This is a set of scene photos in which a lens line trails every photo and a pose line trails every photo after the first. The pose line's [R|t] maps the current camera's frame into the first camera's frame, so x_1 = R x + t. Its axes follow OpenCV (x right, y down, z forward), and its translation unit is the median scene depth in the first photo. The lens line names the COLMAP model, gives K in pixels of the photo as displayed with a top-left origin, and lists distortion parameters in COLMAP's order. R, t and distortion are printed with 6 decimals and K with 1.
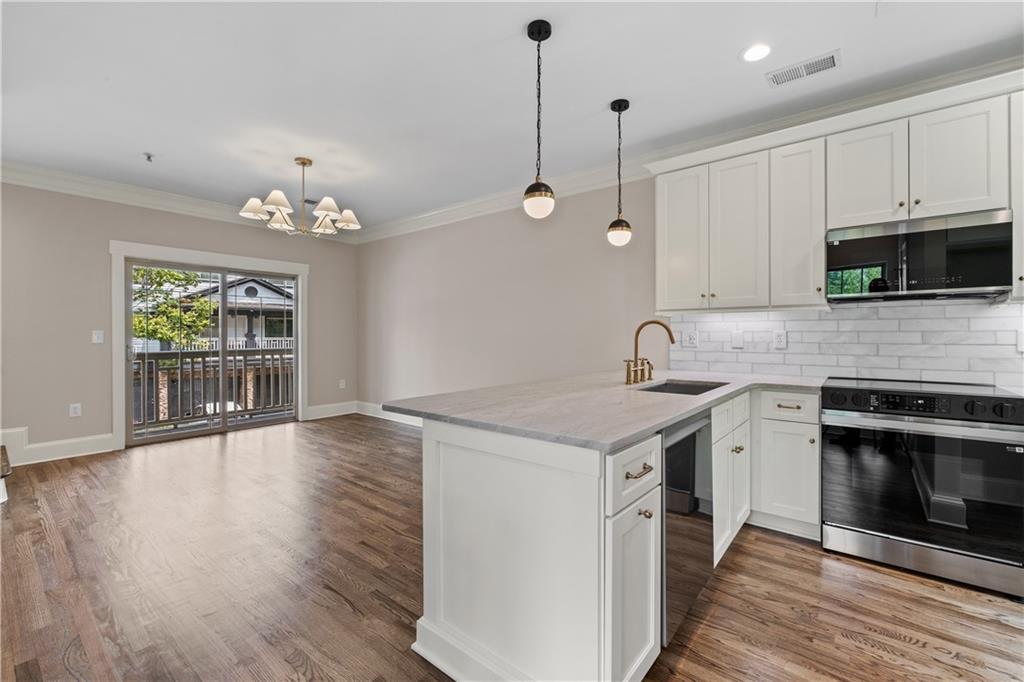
lens RADIAL K [[430.3, 0, 519.5], [0, 430.3, 333.7], [0, 0, 1]] dist [-0.006130, 0.001843]
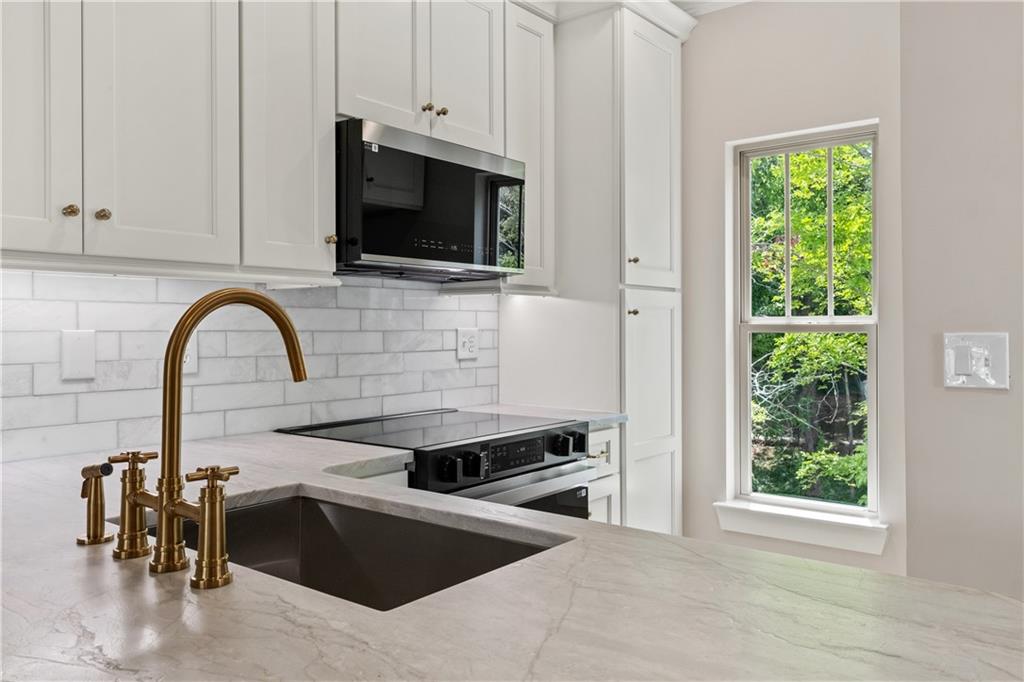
lens RADIAL K [[780.3, 0, 521.1], [0, 780.3, 326.3], [0, 0, 1]] dist [0.007284, -0.000733]
pose [[-0.008991, 0.003149, 0.999955, -0.114693], [-0.001220, 0.999994, -0.003160, -0.007789], [-0.999959, -0.001248, -0.008987, 0.714326]]
